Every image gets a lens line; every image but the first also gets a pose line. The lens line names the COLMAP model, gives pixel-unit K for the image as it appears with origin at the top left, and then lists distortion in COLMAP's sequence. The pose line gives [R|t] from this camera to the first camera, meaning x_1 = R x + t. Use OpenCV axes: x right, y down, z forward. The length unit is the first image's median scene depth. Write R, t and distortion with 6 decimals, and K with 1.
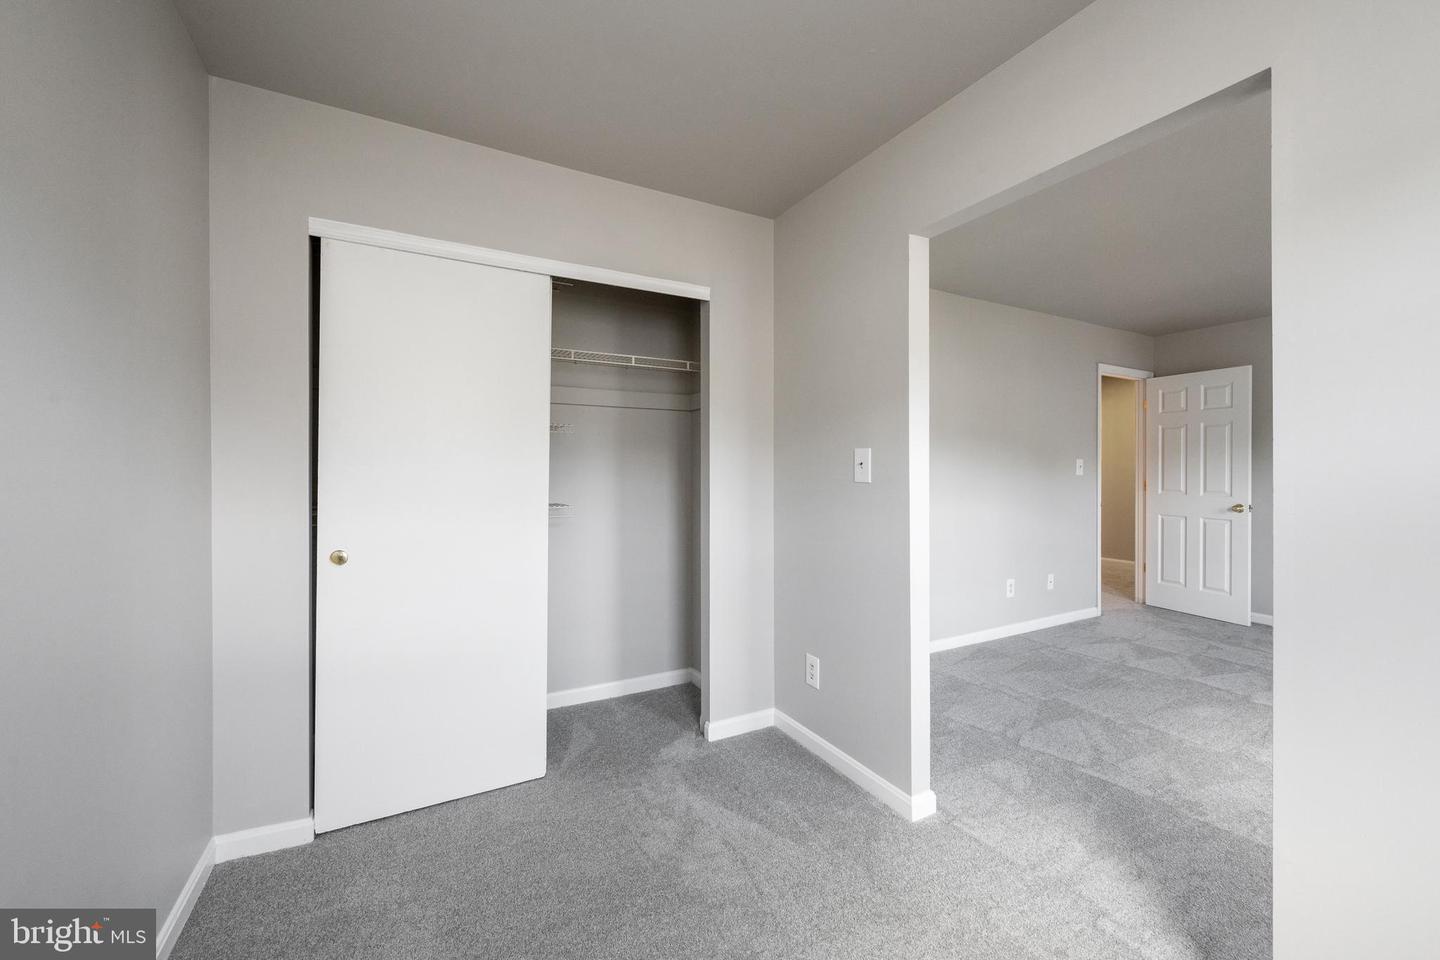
lens RADIAL K [[574.6, 0, 714.0], [0, 574.6, 476.3], [0, 0, 1]] dist [-0.001273, 0.000027]
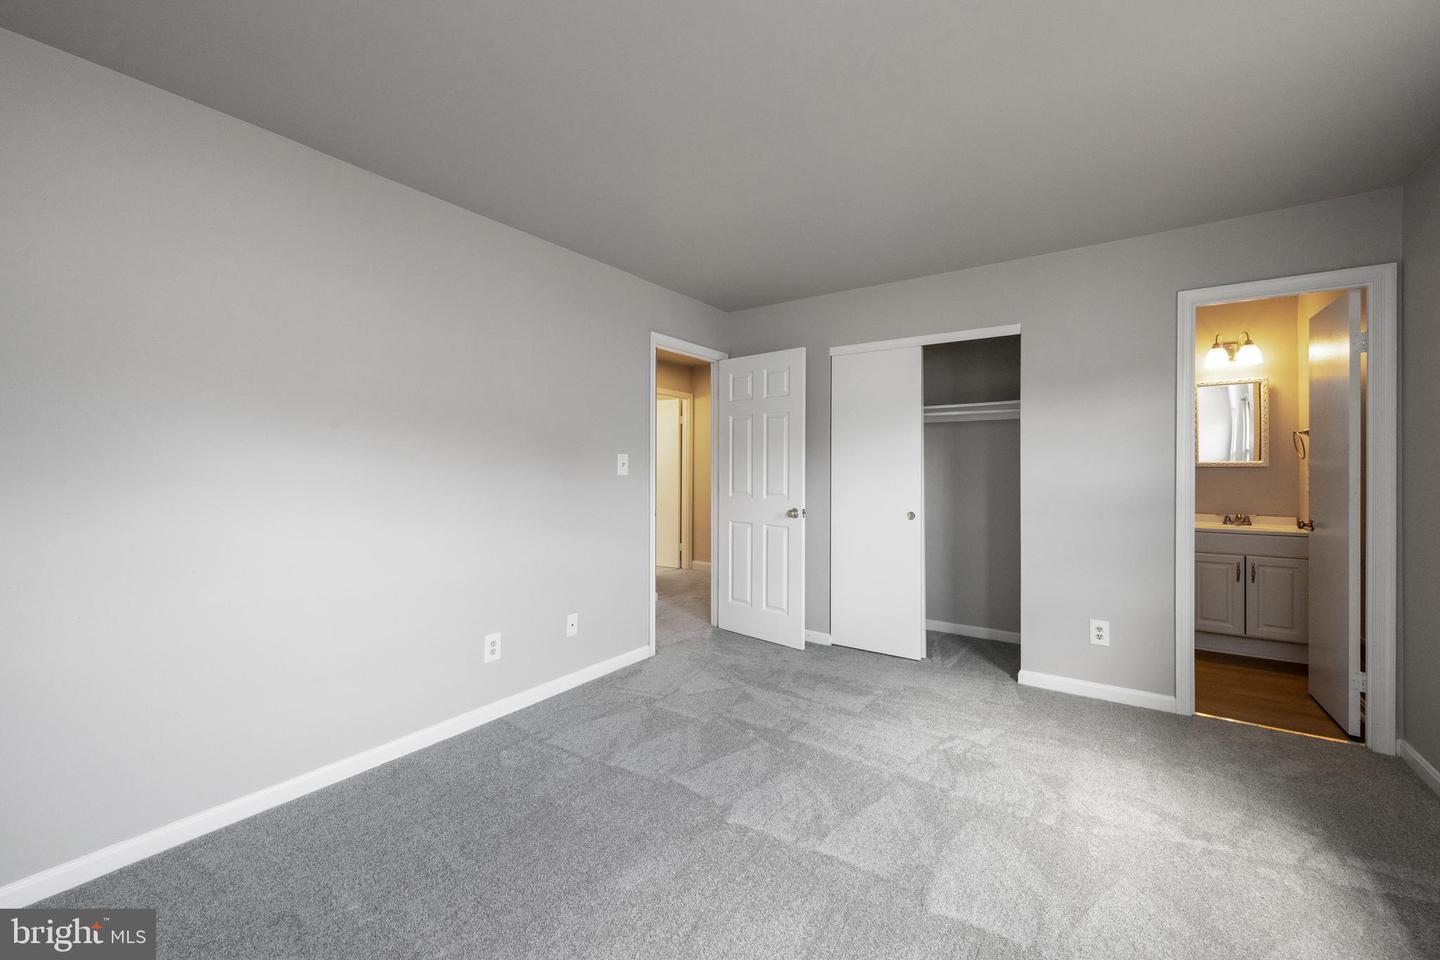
lens RADIAL K [[574.6, 0, 714.0], [0, 574.6, 476.3], [0, 0, 1]] dist [-0.001273, 0.000027]
pose [[0.899130, -0.004754, 0.437655, 0.429423], [0.003984, 0.999988, 0.002676, -0.002095], [-0.437663, -0.000662, 0.899139, 0.279003]]
